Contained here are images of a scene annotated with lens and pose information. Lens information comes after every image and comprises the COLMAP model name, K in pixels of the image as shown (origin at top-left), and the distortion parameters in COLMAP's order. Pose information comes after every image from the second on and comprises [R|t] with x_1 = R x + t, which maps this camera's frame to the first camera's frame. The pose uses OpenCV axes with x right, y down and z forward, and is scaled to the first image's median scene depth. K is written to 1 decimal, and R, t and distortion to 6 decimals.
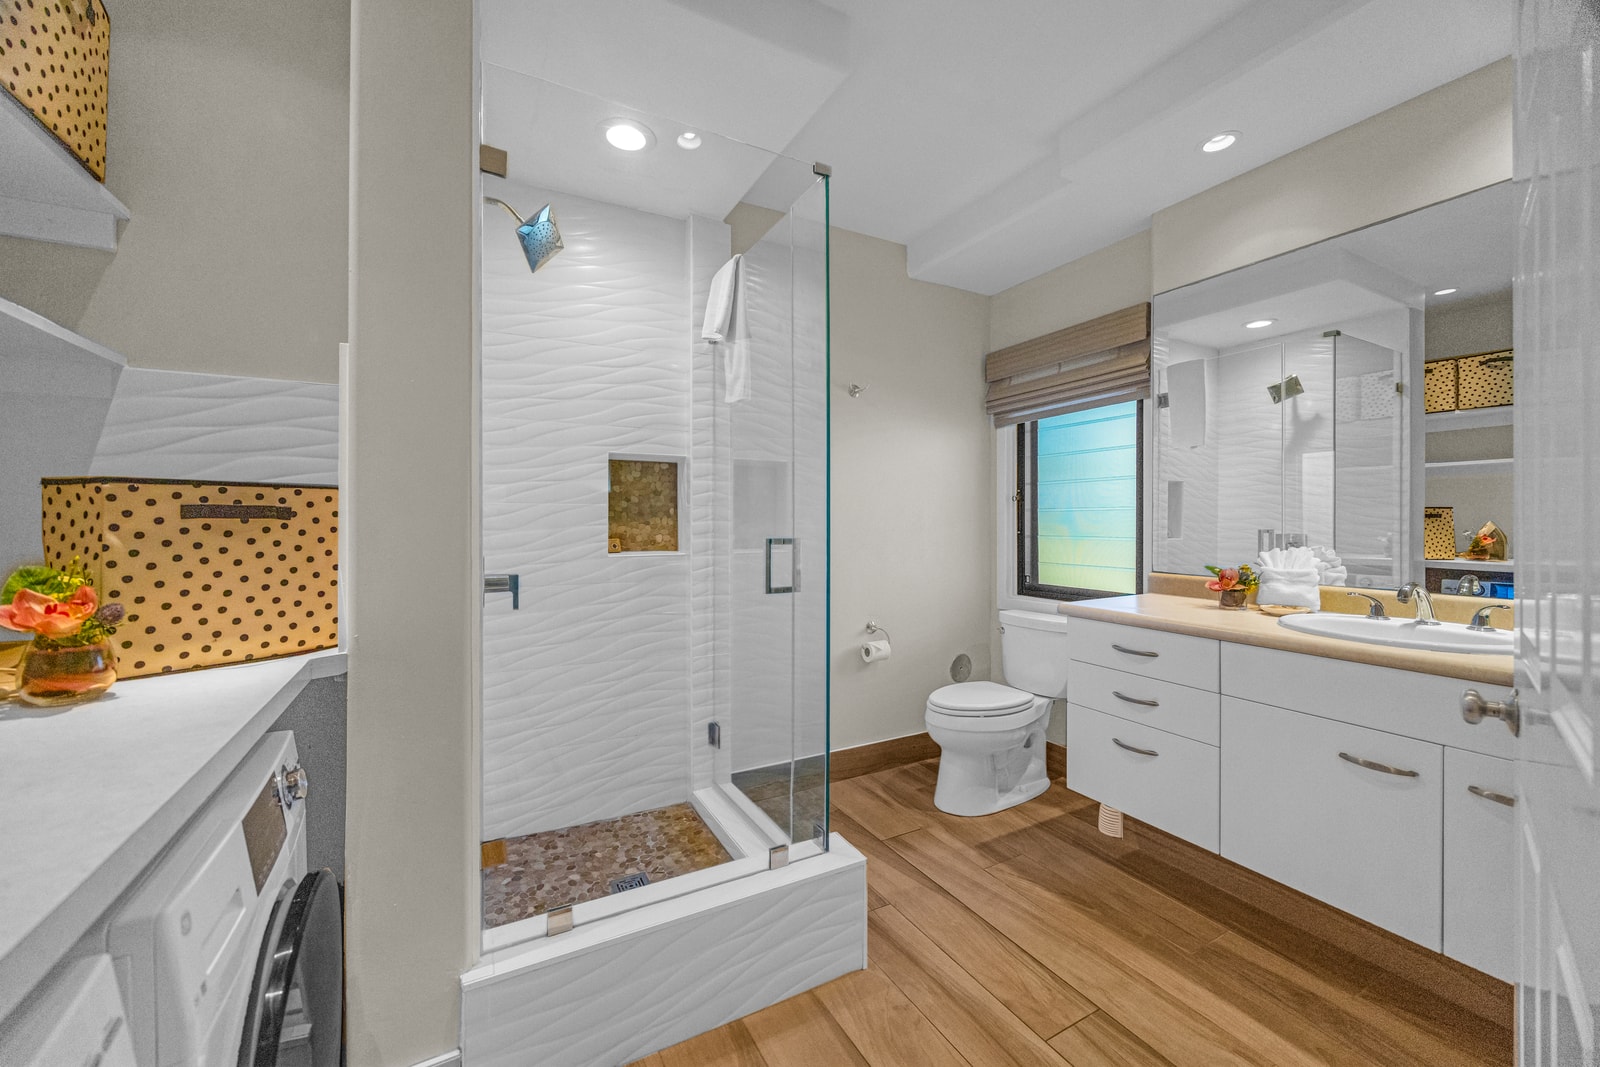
lens RADIAL K [[622.6, 0, 799.2], [0, 622.6, 519.6], [0, 0, 1]] dist [-0.000186, 0.000089]
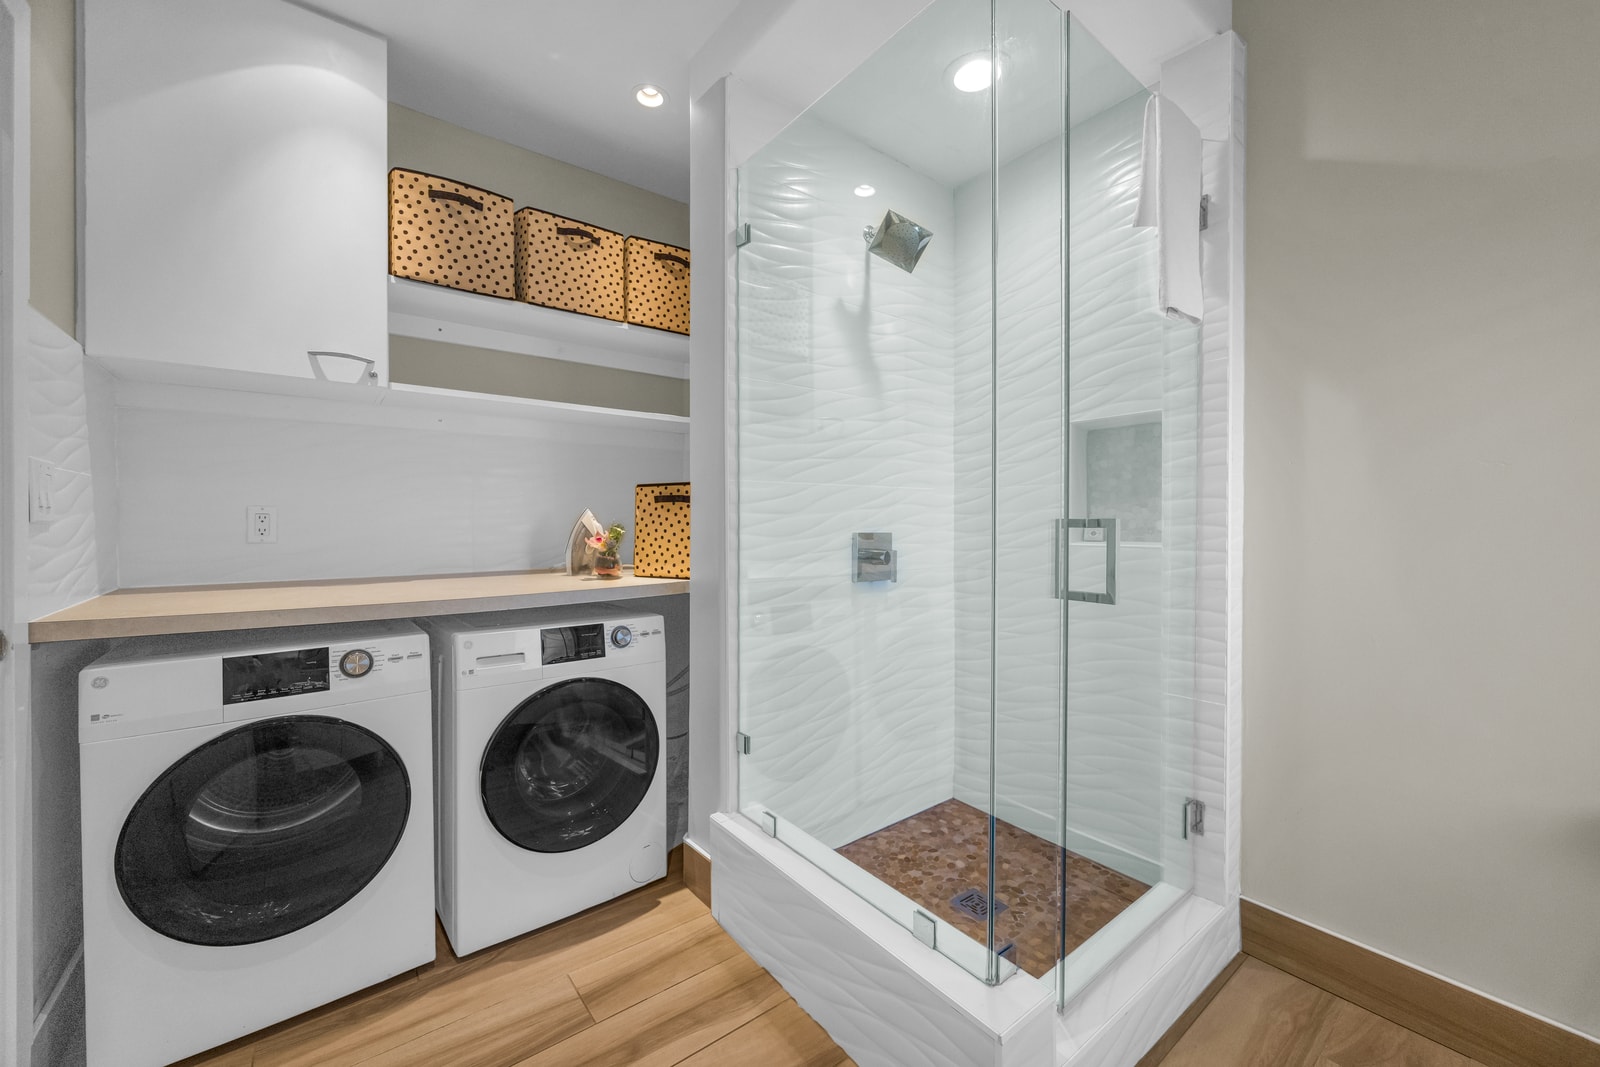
lens RADIAL K [[614.3, 0, 796.8], [0, 614.3, 528.7], [0, 0, 1]] dist [-0.001159, -0.000018]
pose [[0.160279, 0.004953, -0.987059, 0.589984], [0.001874, 0.999984, 0.005322, 0.040504], [0.987070, -0.002703, 0.160267, 0.628219]]
